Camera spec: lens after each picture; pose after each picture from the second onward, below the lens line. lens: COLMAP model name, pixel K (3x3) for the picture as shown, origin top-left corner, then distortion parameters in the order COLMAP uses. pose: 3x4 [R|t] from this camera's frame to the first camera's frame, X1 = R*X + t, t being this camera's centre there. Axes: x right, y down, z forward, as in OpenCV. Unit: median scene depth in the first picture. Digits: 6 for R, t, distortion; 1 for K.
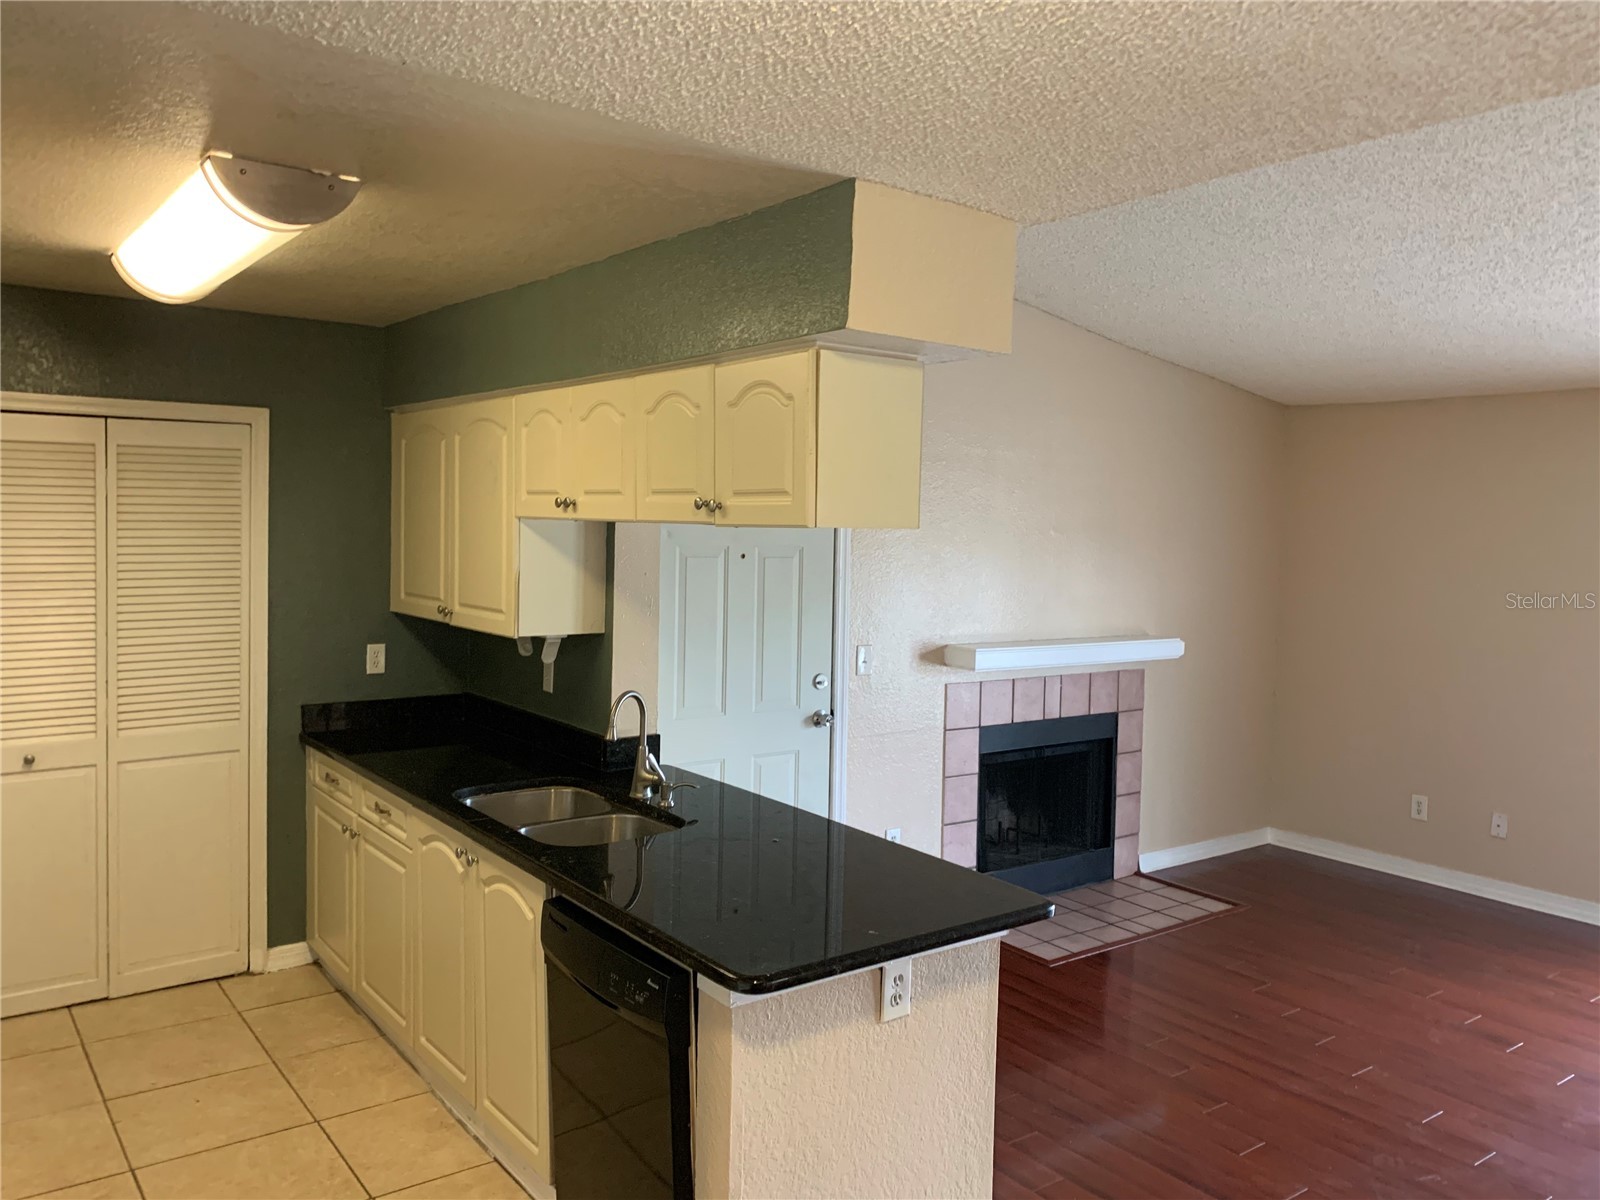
lens RADIAL K [[1227.5, 0, 791.5], [0, 1227.5, 578.6], [0, 0, 1]] dist [0.025506, -0.040442]
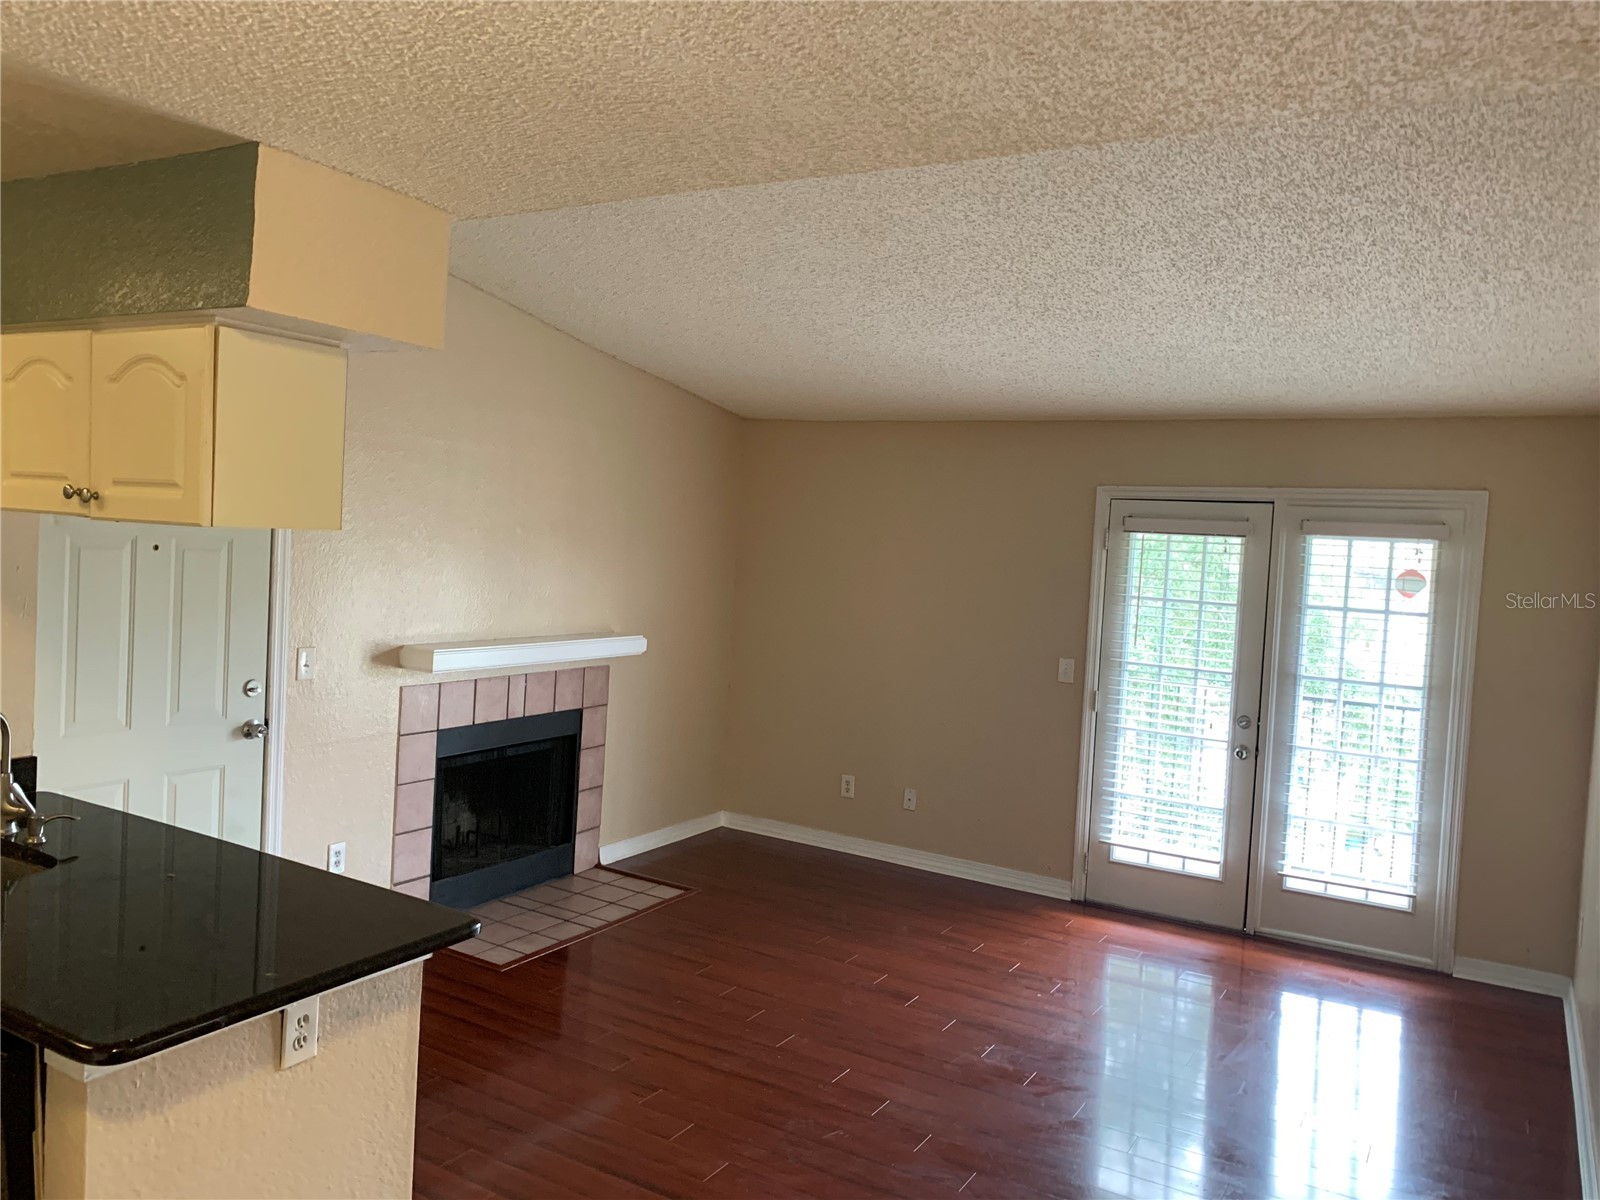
lens RADIAL K [[1227.5, 0, 786.3], [0, 1227.5, 570.9], [0, 0, 1]] dist [0.025506, -0.040442]
pose [[0.919138, 0.016558, 0.393588, 0.037279], [-0.017013, 0.999853, -0.002334, -0.010146], [-0.393569, -0.004551, 0.919284, 0.010274]]
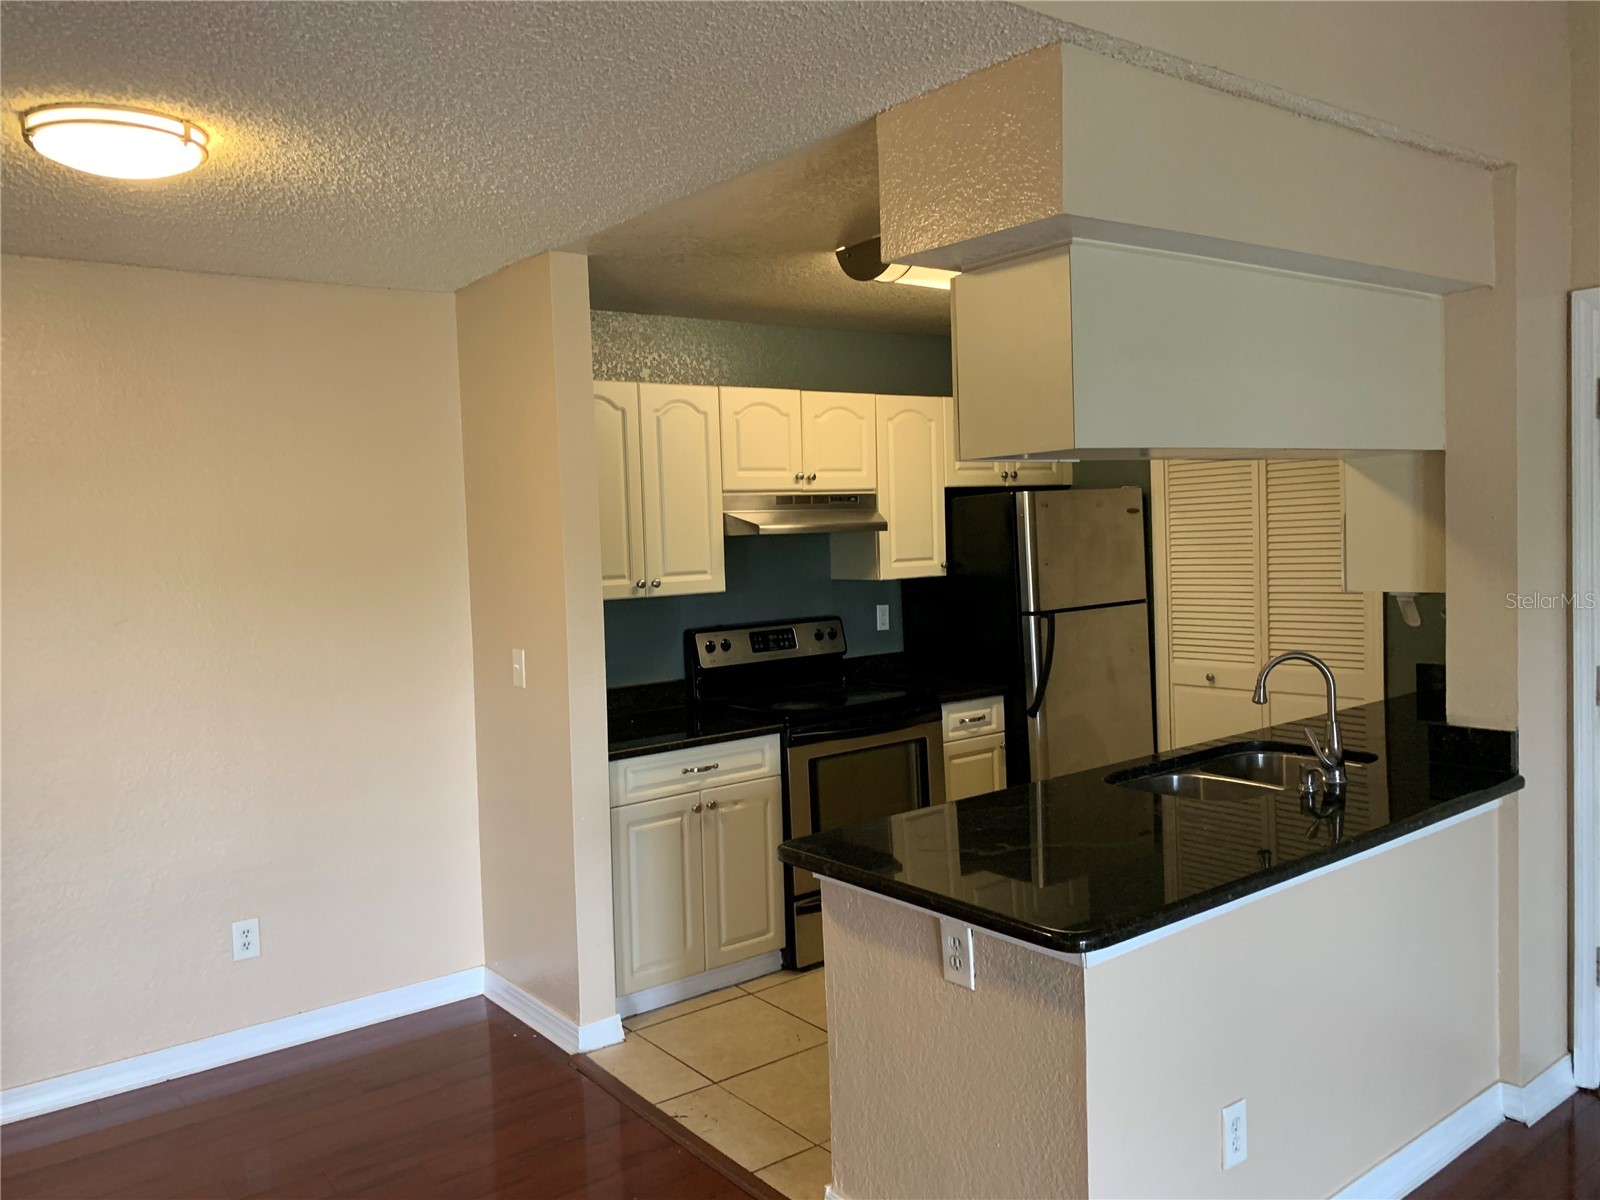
lens RADIAL K [[1227.5, 0, 791.3], [0, 1227.5, 603.5], [0, 0, 1]] dist [0.025506, -0.040442]
pose [[0.006100, 0.042515, -0.999077, 0.729833], [-0.011517, 0.999032, 0.042443, 0.024752], [0.999915, 0.011248, 0.006584, 0.634990]]
